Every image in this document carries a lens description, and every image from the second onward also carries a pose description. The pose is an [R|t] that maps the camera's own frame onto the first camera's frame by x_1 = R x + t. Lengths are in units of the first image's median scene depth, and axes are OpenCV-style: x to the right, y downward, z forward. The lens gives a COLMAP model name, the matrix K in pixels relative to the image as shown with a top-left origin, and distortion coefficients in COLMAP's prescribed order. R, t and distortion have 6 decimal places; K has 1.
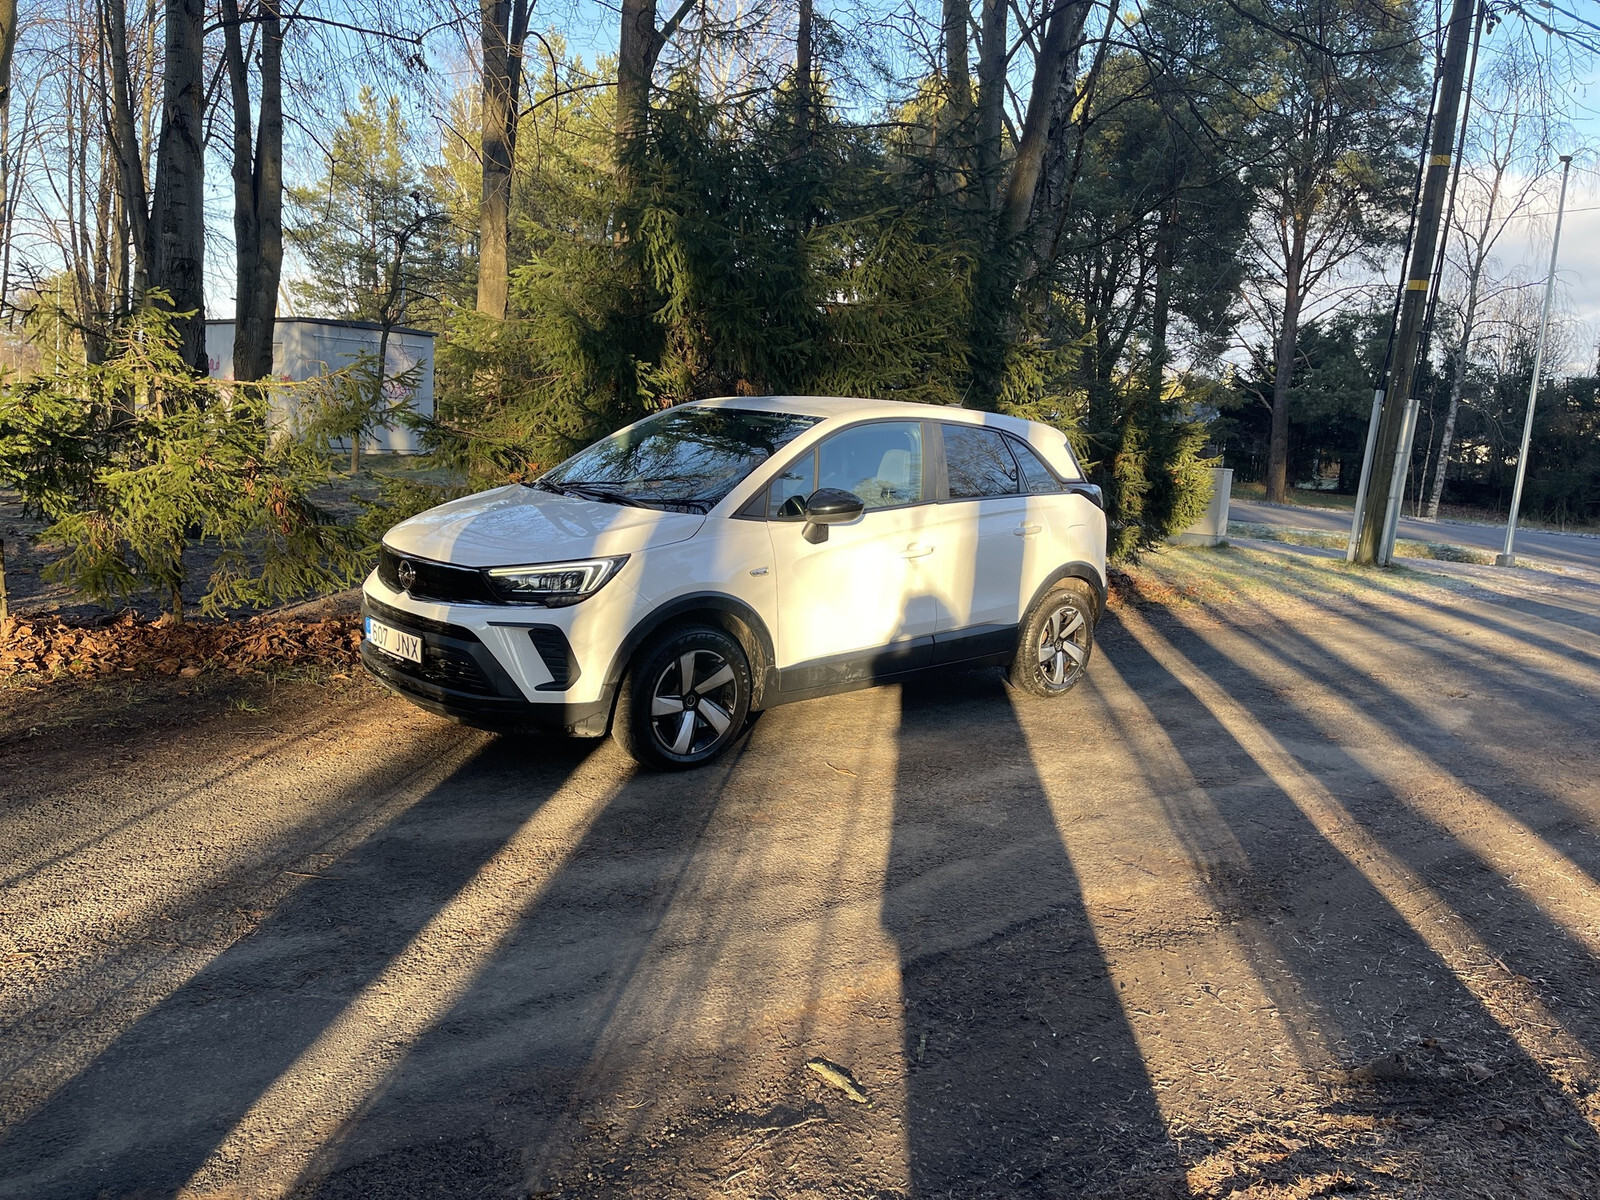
lens RADIAL K [[1520.4, 0, 800.0], [0, 1520.4, 600.0], [0, 0, 1]] dist [0.126932, -0.001376]
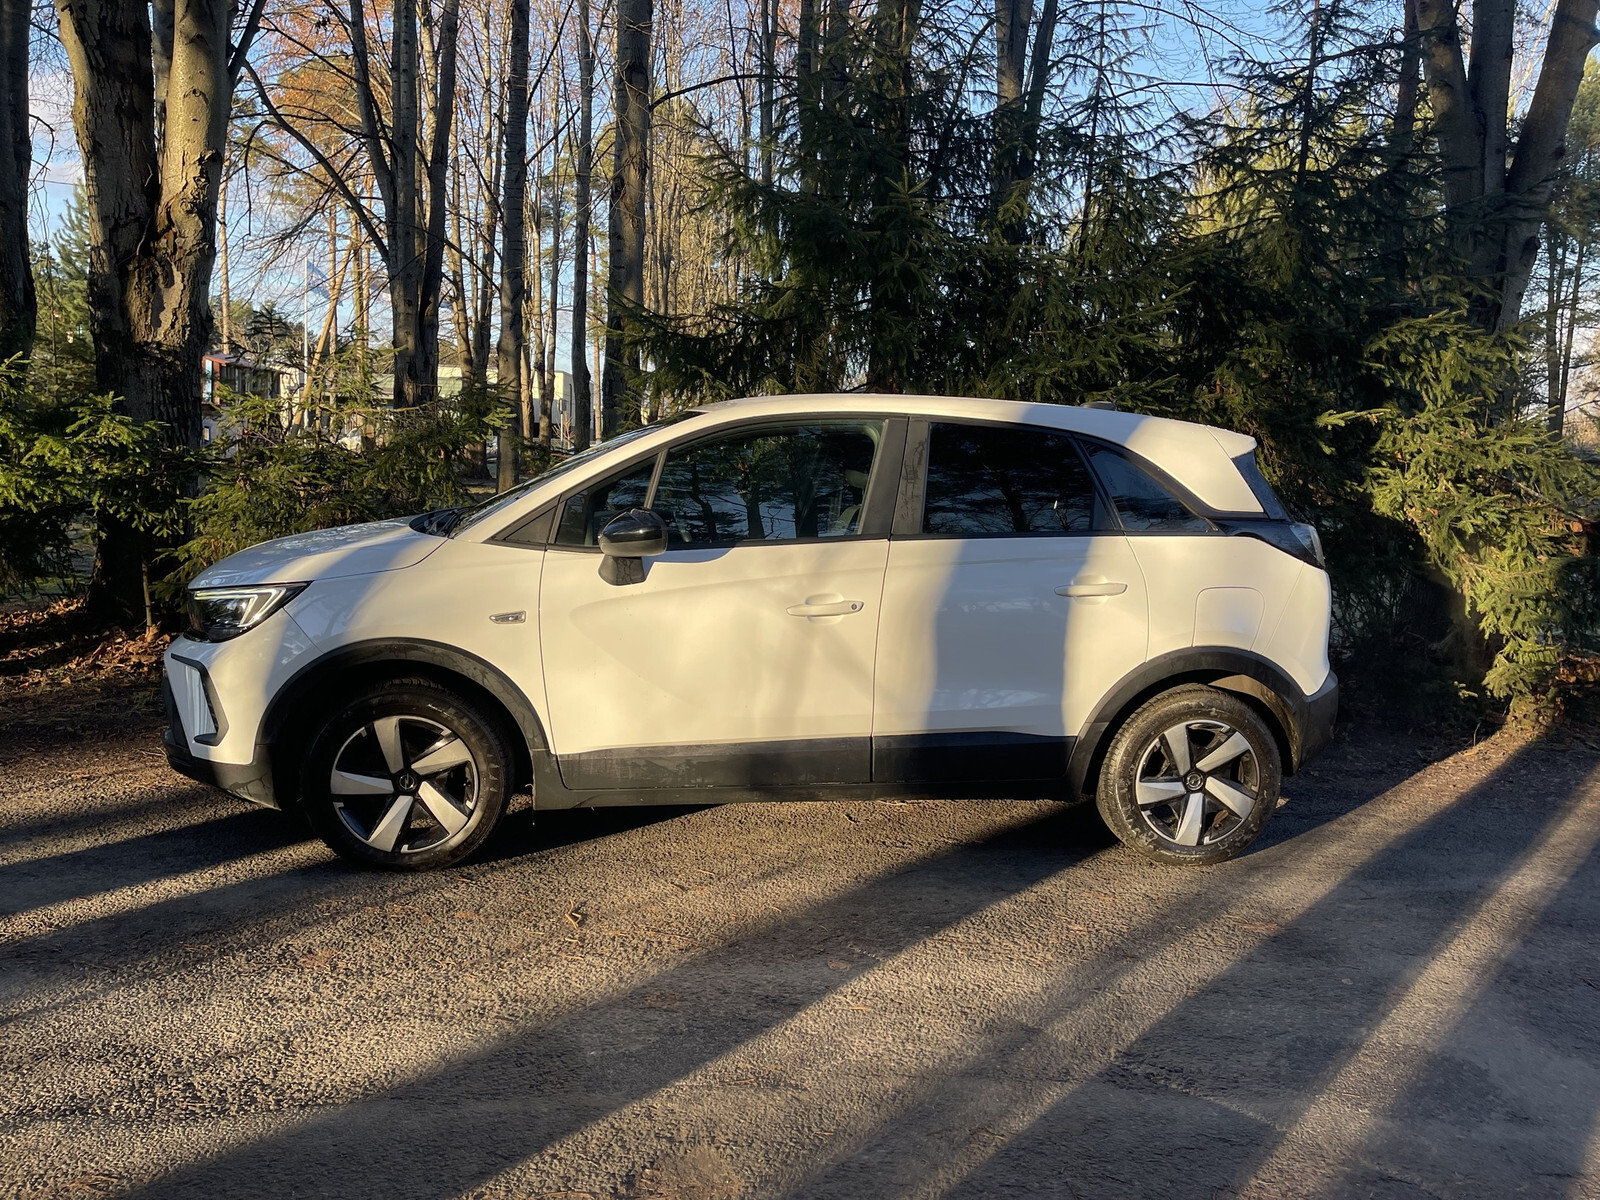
lens RADIAL K [[1520.4, 0, 800.0], [0, 1520.4, 600.0], [0, 0, 1]] dist [0.126932, -0.001376]
pose [[0.766979, 0.075417, -0.637224, 0.478235], [-0.081093, 0.996499, 0.020333, -0.046900], [0.636527, 0.036080, 0.770410, 0.464588]]
